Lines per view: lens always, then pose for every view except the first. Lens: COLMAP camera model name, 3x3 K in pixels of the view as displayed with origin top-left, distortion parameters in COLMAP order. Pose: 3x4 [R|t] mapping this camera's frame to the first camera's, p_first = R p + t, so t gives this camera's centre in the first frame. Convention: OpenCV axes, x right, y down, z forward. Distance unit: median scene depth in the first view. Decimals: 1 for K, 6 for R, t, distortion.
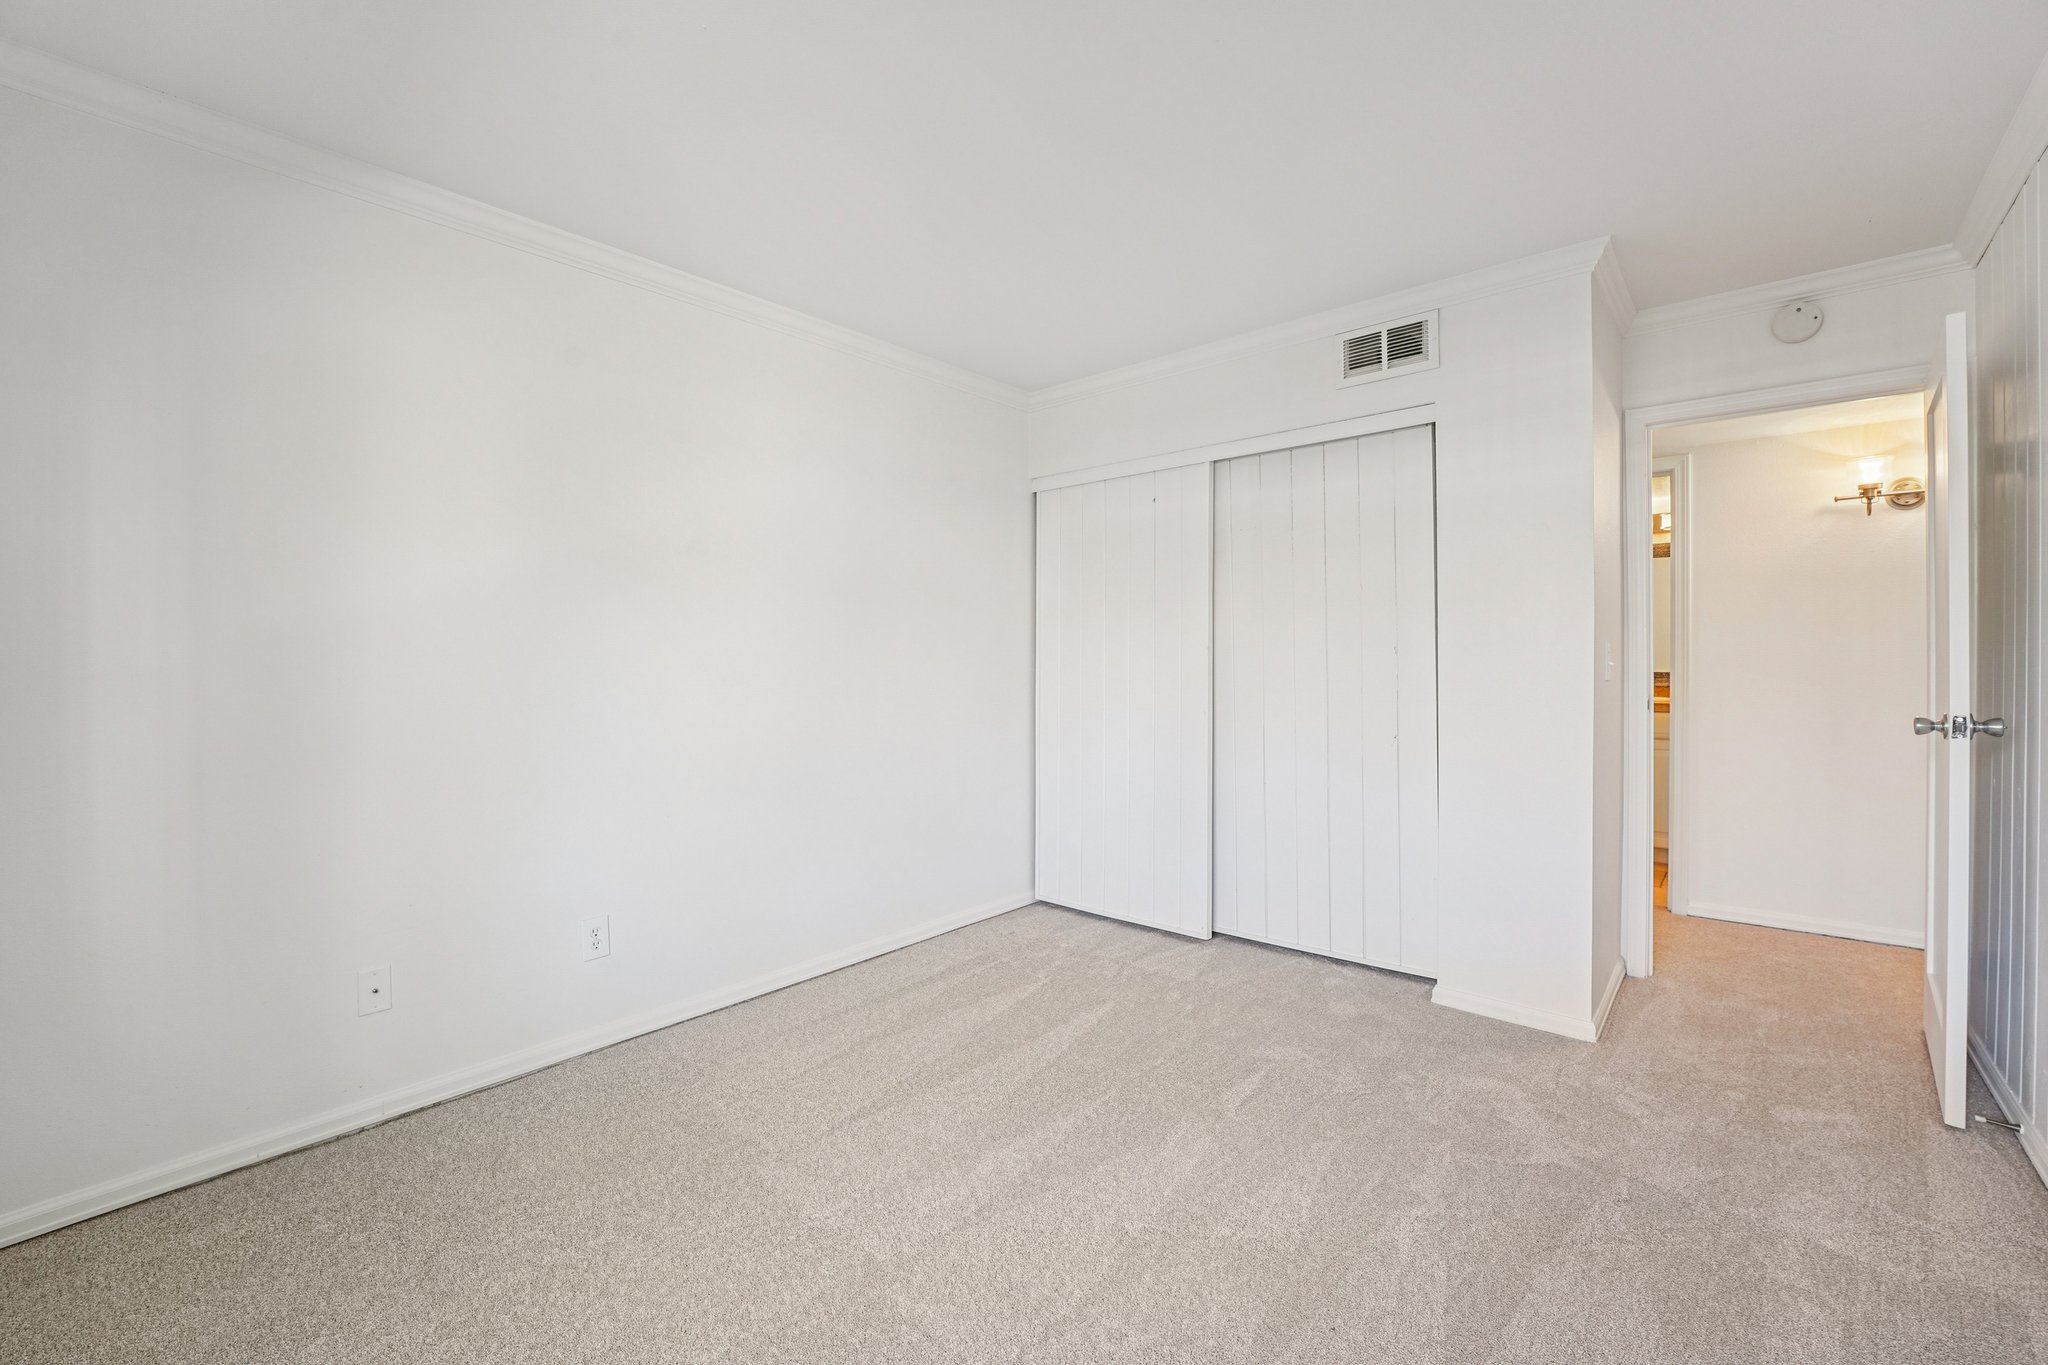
lens RADIAL K [[839.6, 0, 1021.2], [0, 839.6, 670.1], [0, 0, 1]] dist [-0.023454, 0.002050]
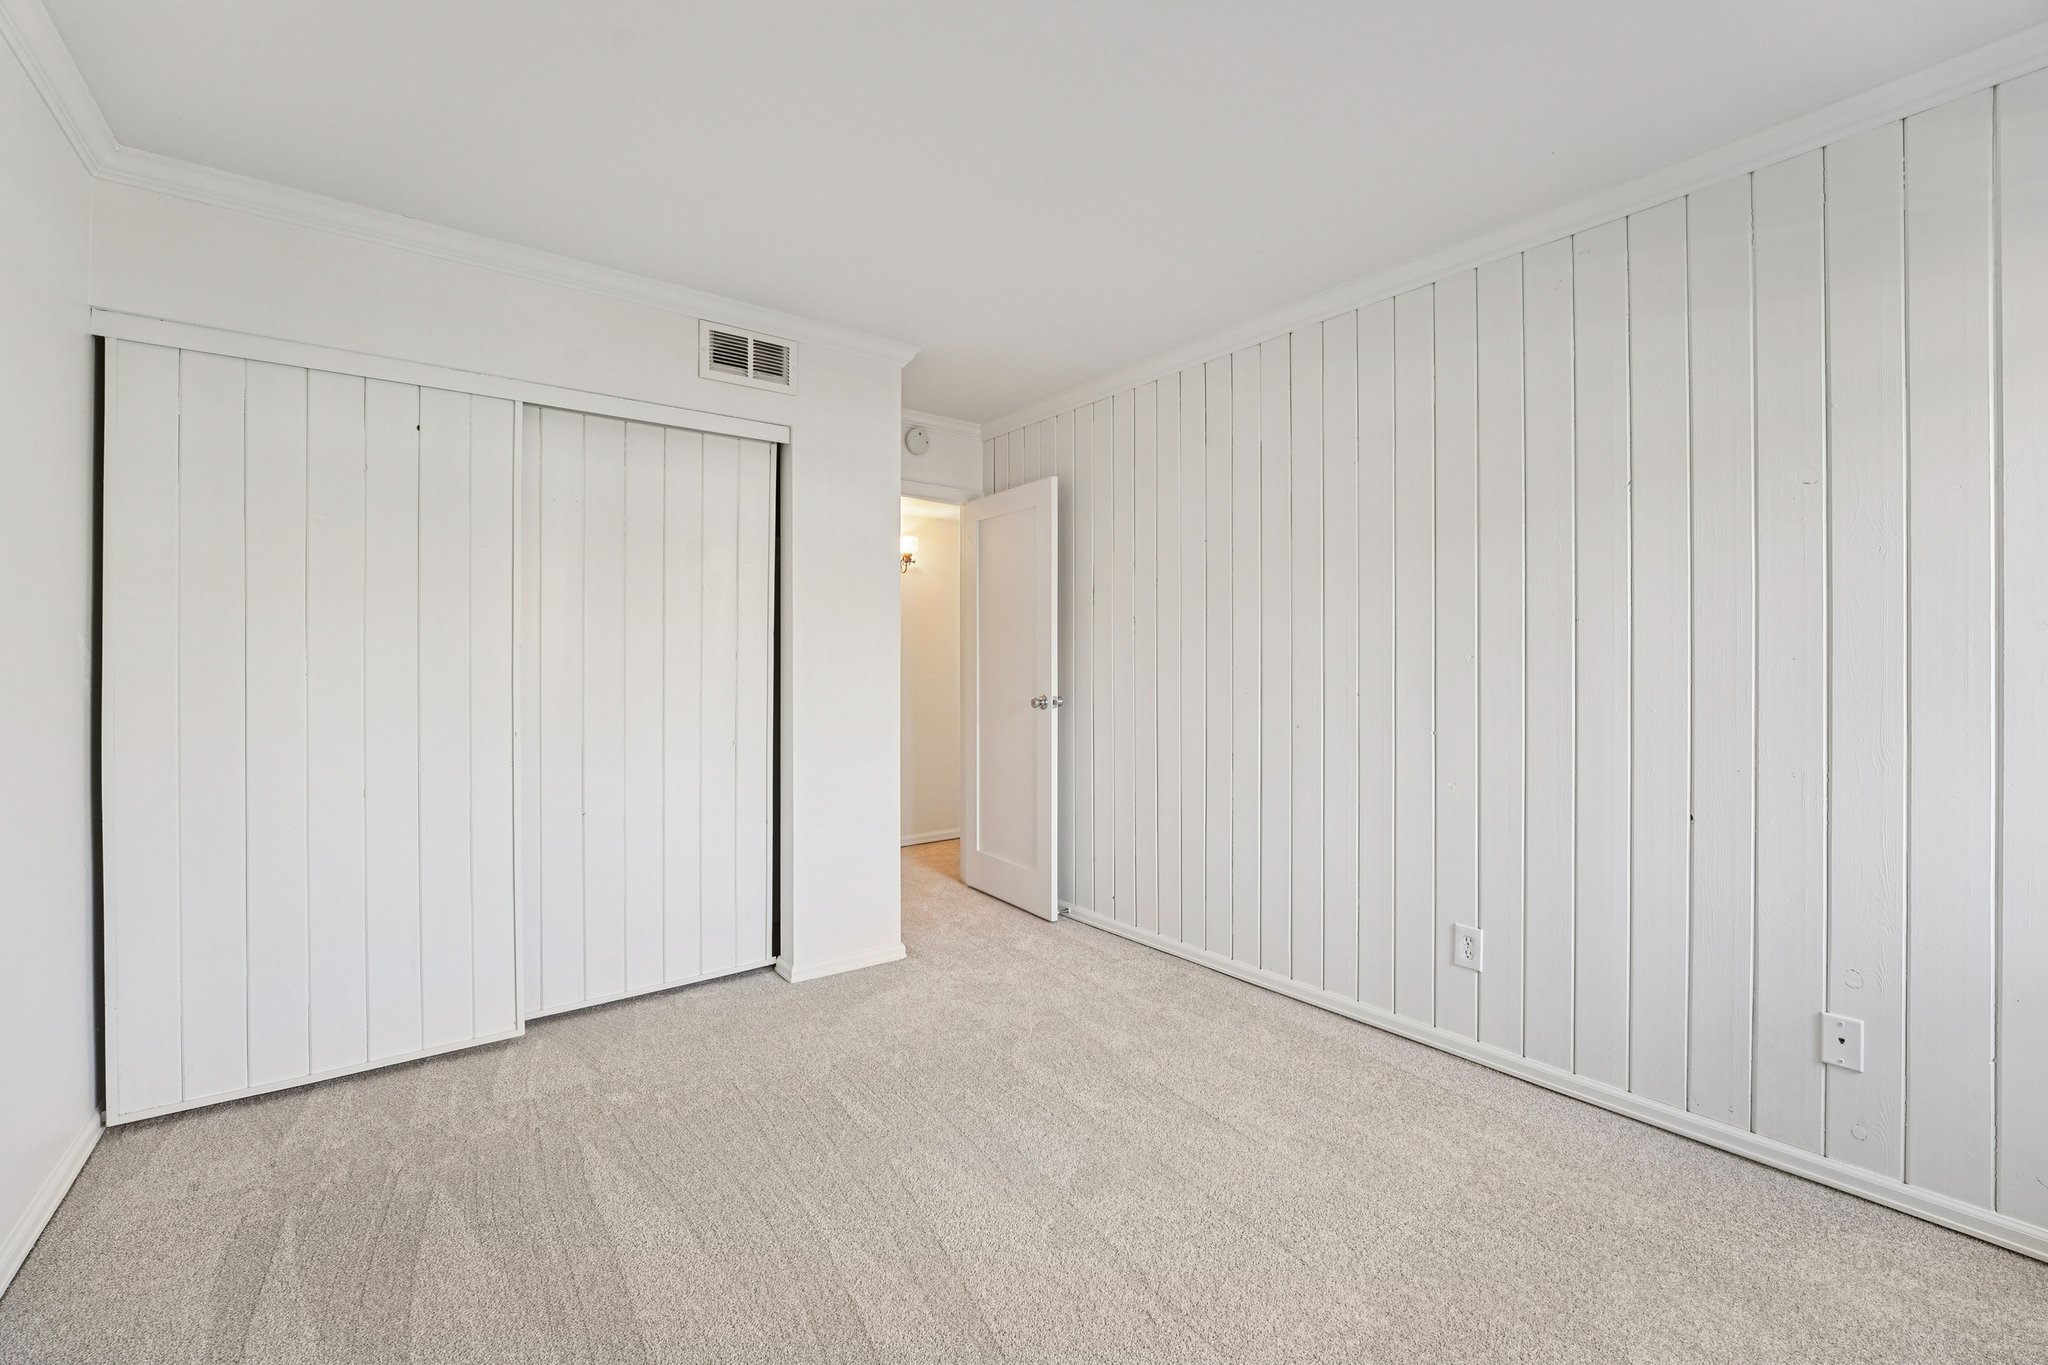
lens RADIAL K [[839.6, 0, 1023.3], [0, 839.6, 672.0], [0, 0, 1]] dist [-0.023454, 0.002050]
pose [[0.199769, -0.009534, 0.979797, -0.491157], [0.006685, 0.999943, 0.008367, -0.010683], [-0.979820, 0.004878, 0.199821, 0.476071]]
